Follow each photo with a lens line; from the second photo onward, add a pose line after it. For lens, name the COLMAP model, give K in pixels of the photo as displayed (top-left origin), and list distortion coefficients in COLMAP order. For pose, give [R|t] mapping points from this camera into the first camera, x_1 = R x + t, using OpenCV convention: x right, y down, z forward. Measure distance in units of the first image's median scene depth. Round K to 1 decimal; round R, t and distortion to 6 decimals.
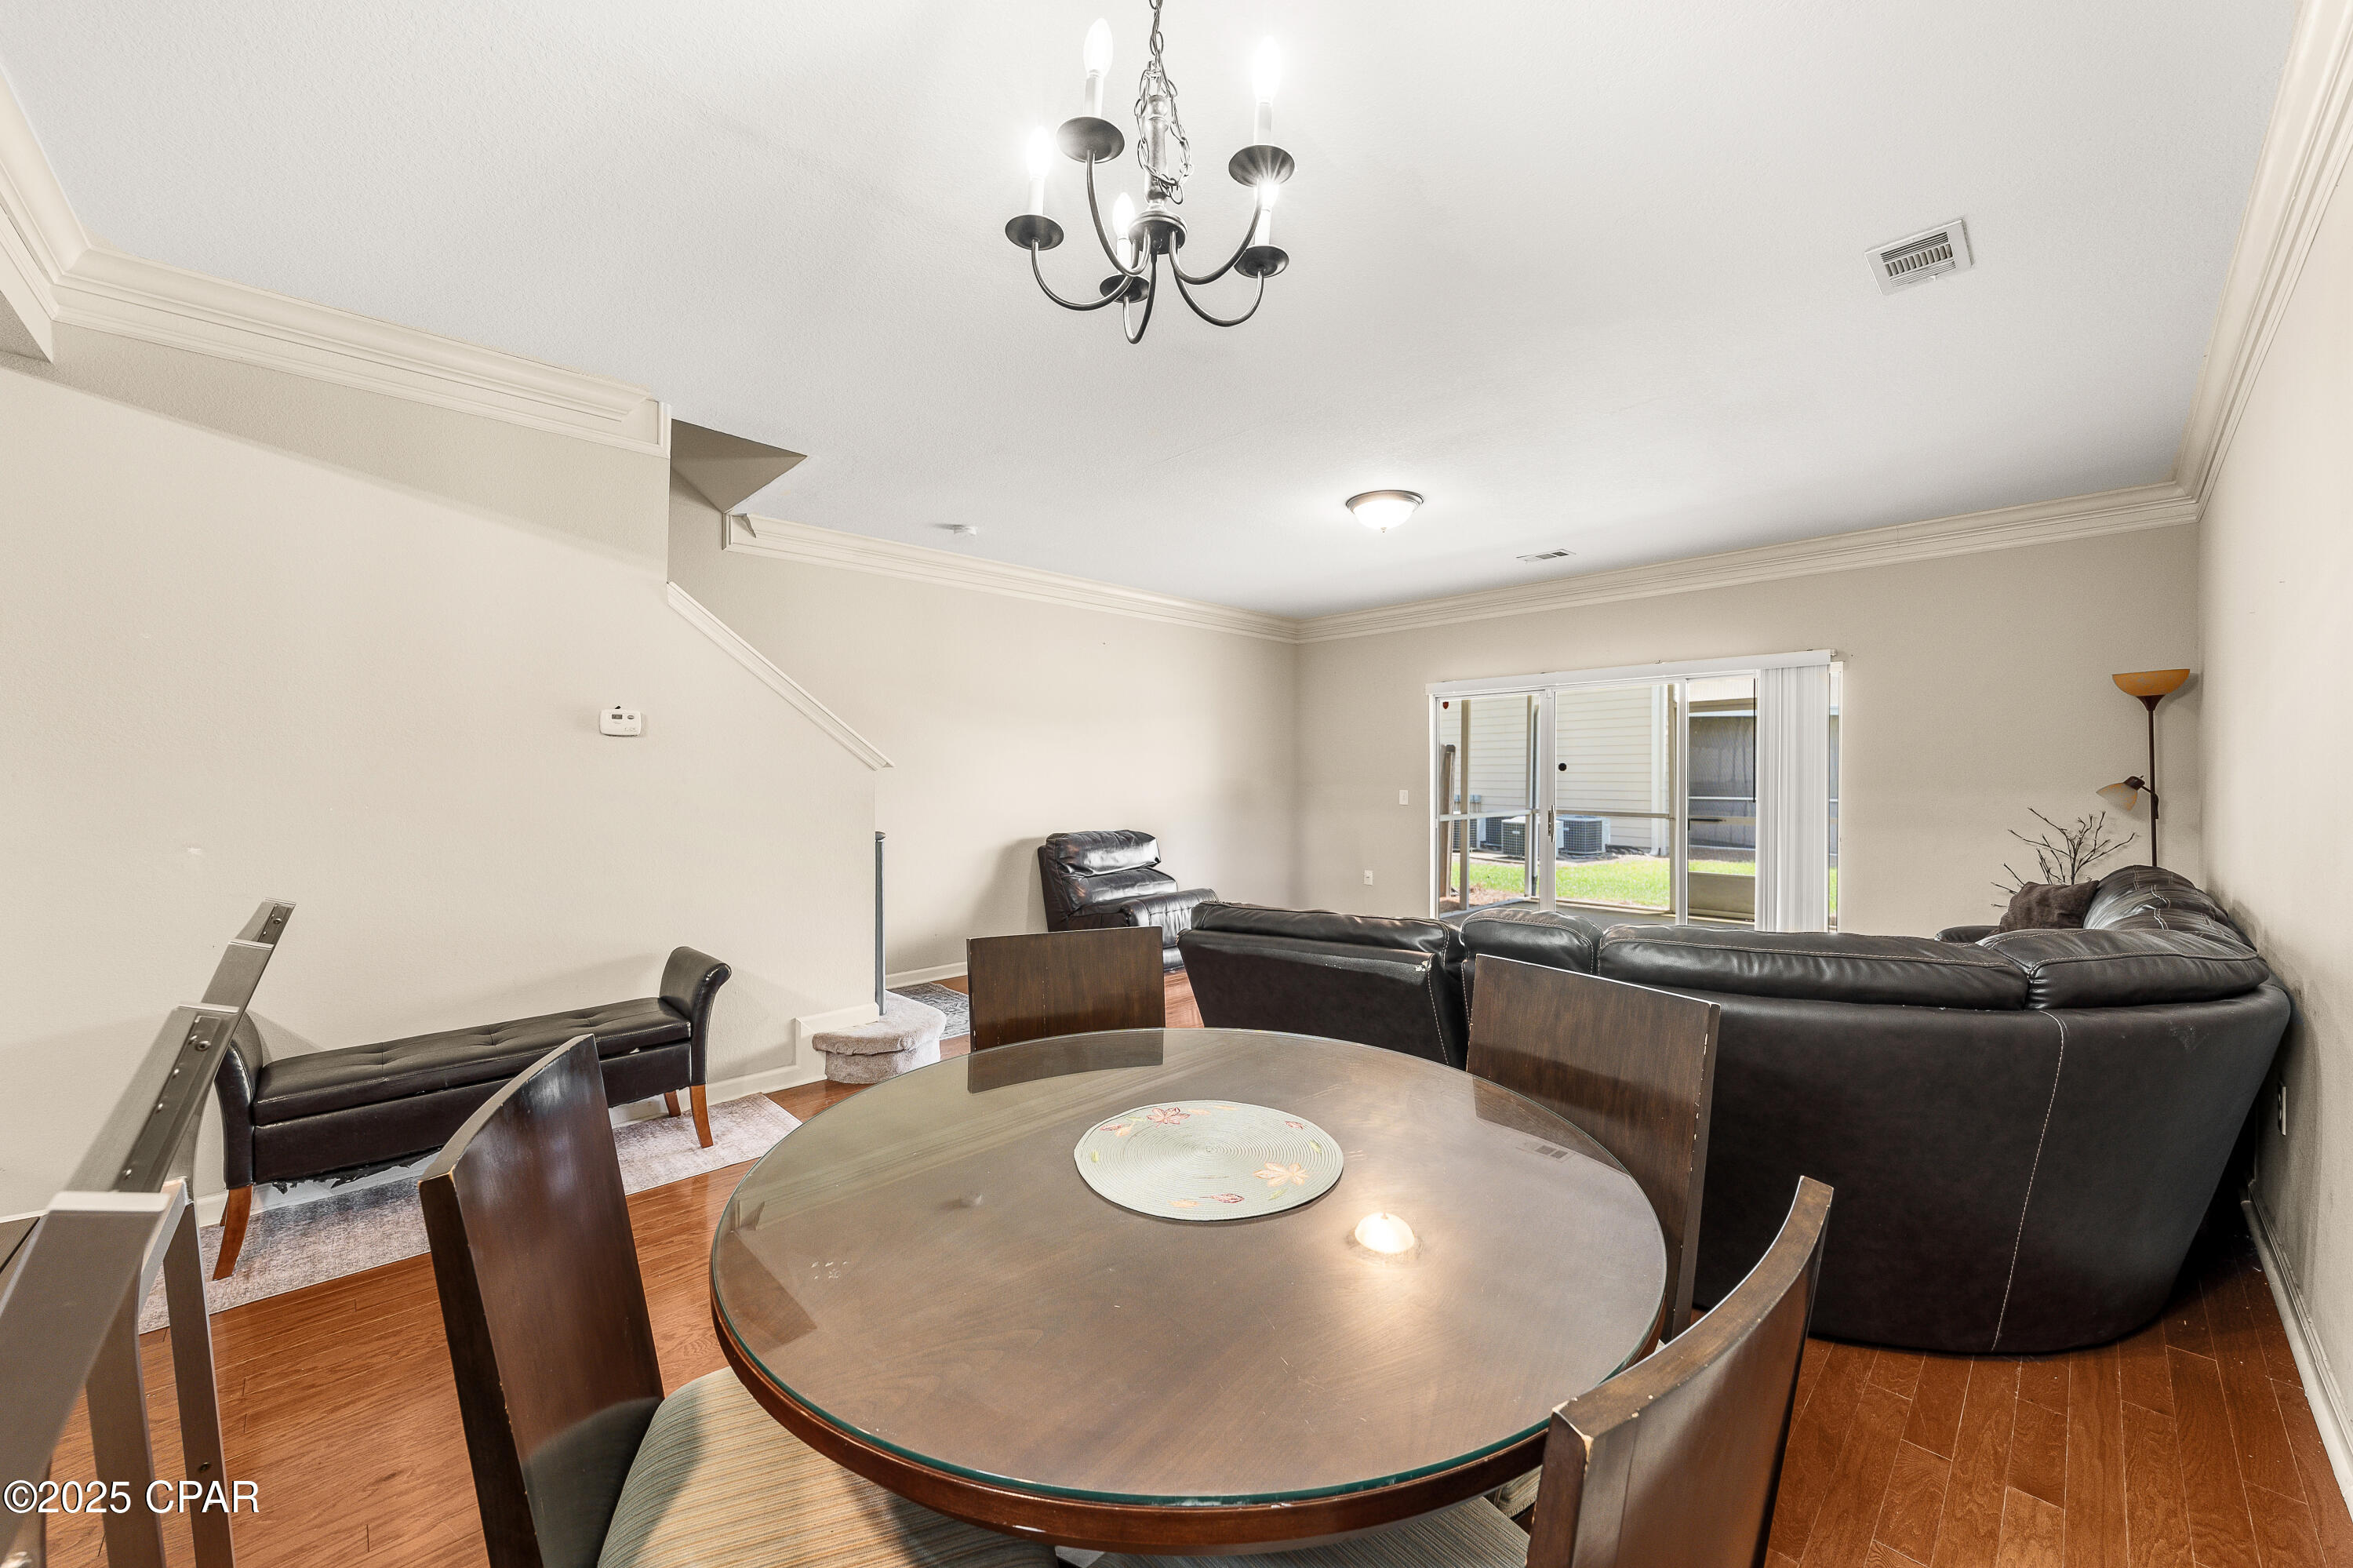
lens RADIAL K [[879.8, 0, 1184.5], [0, 879.8, 781.1], [0, 0, 1]] dist [-0.002896, -0.000304]
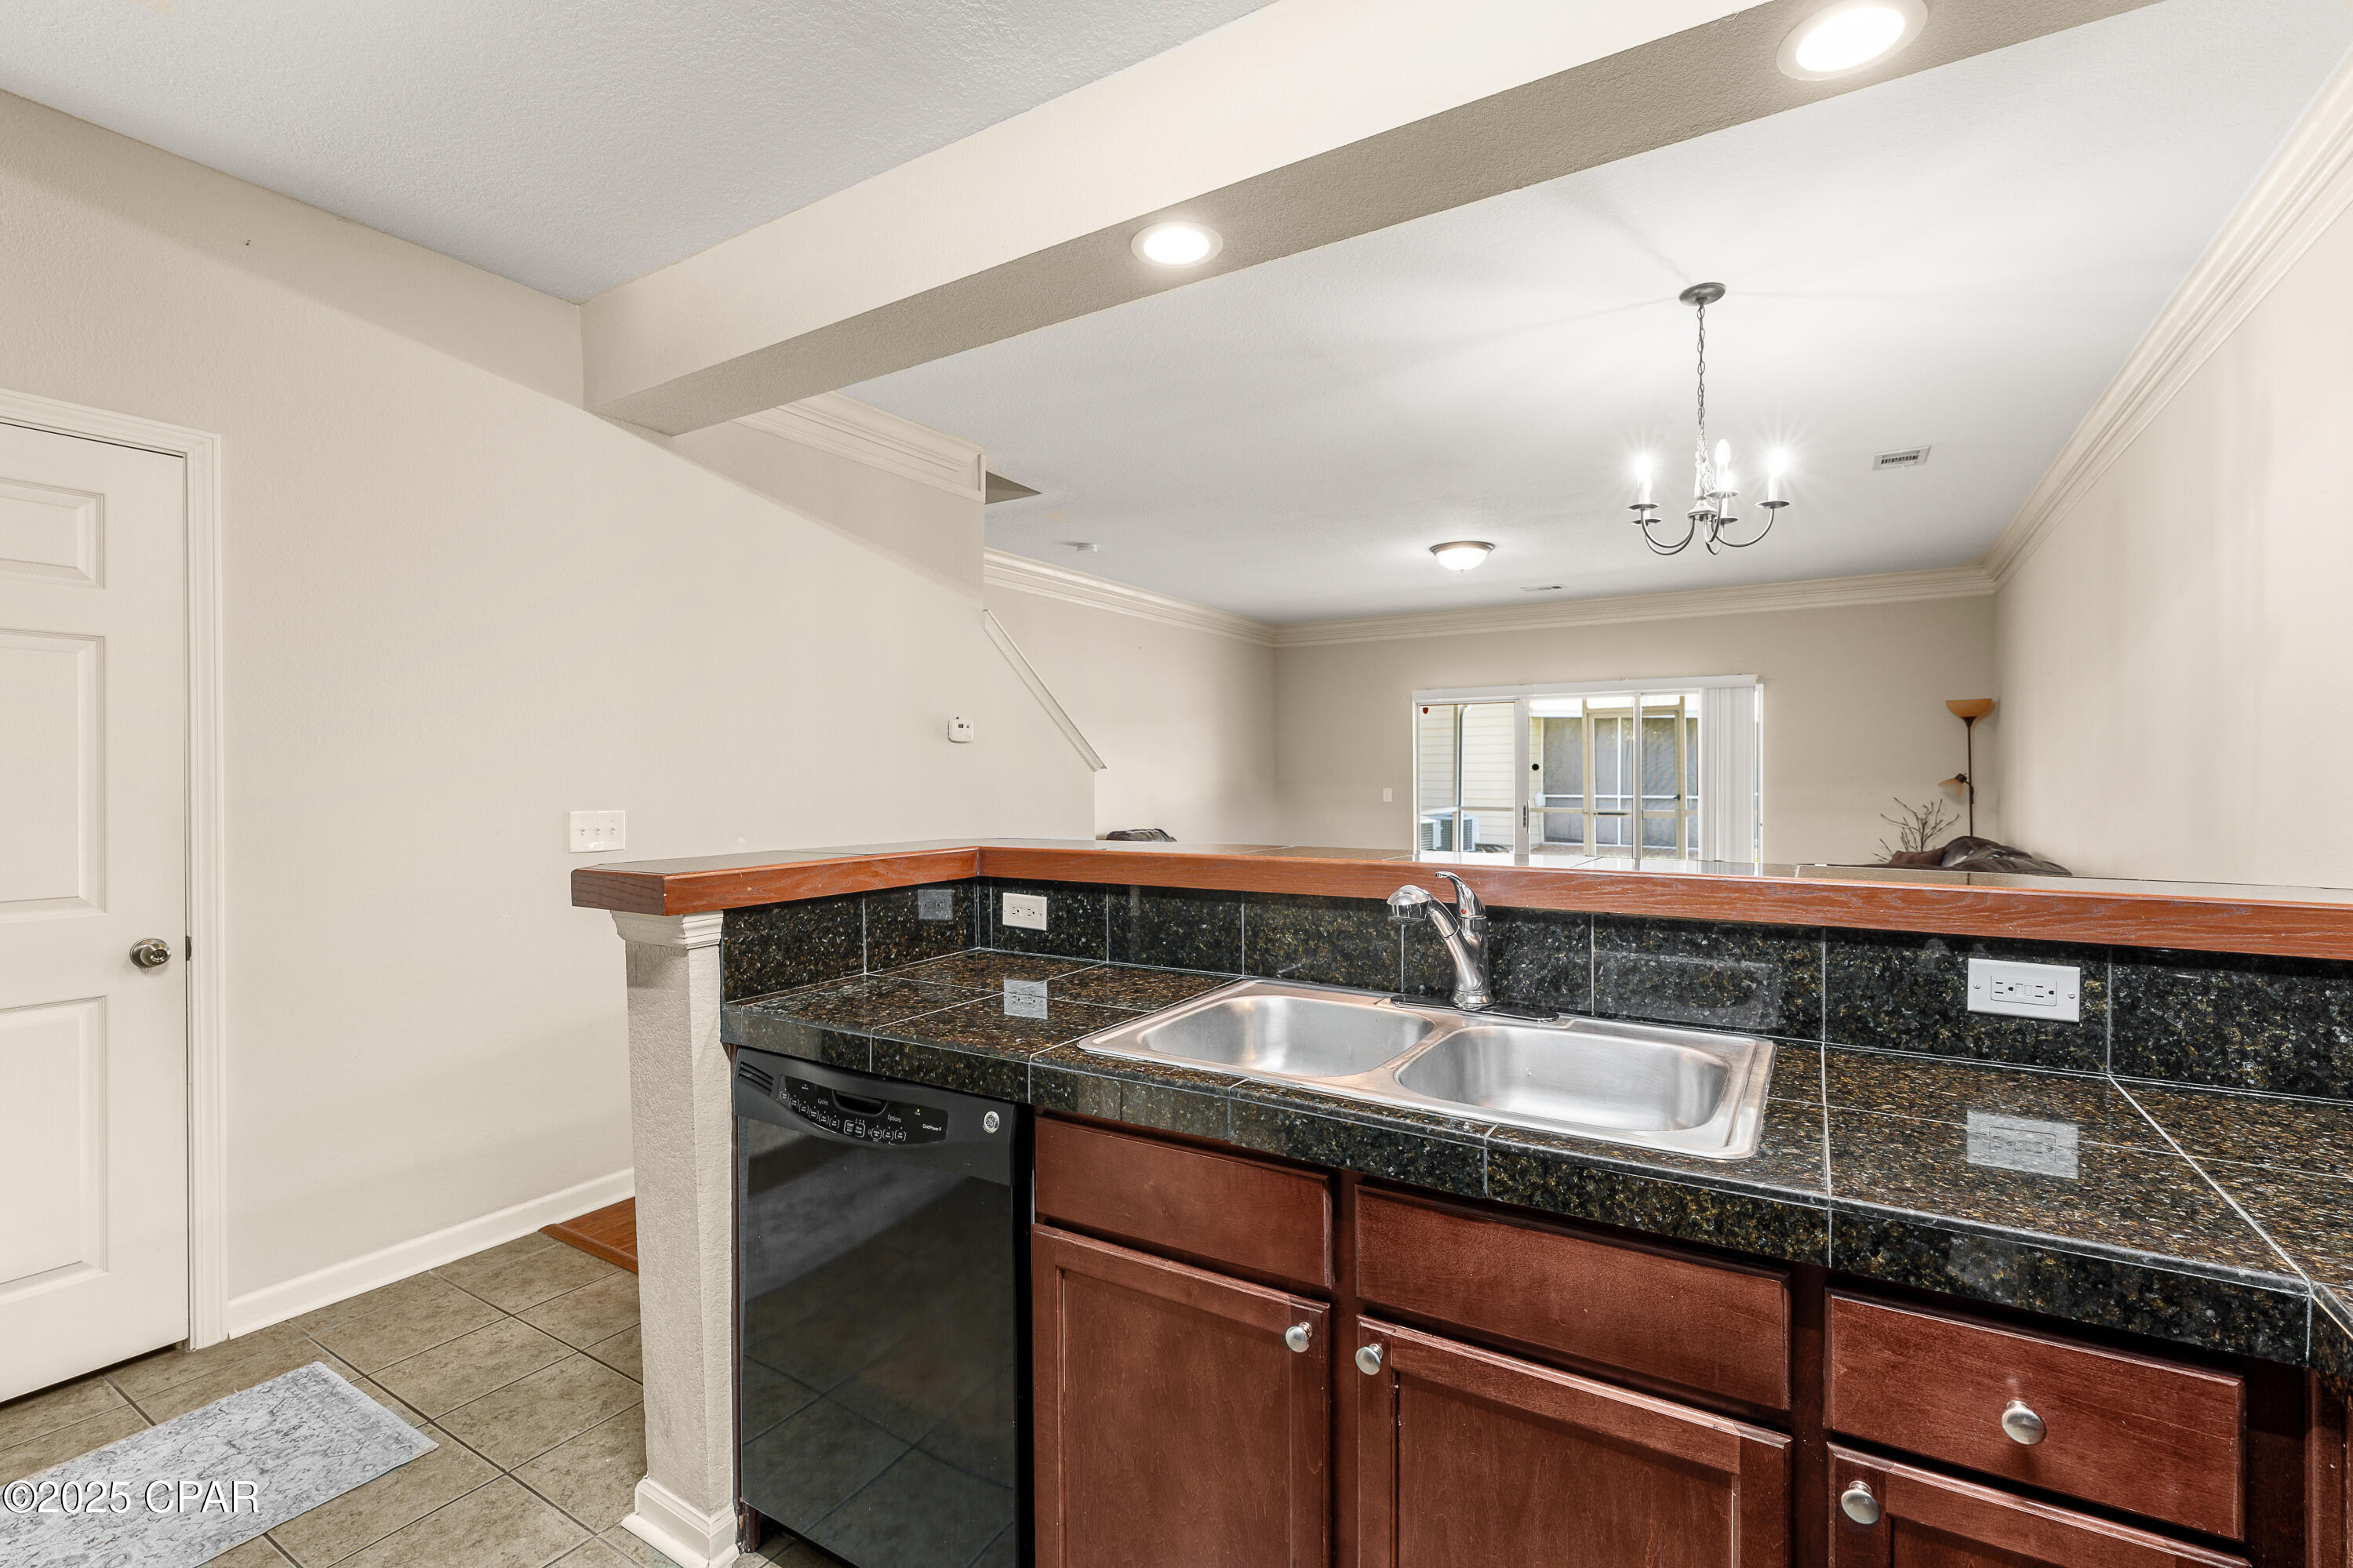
lens RADIAL K [[1071.9, 0, 1163.5], [0, 1071.9, 778.5], [0, 0, 1]] dist [-0.000508, -0.000404]
pose [[0.969319, -0.003231, 0.245784, -0.565522], [0.003973, 0.999989, -0.002526, 0.001365], [-0.245773, 0.003425, 0.969321, -0.345098]]
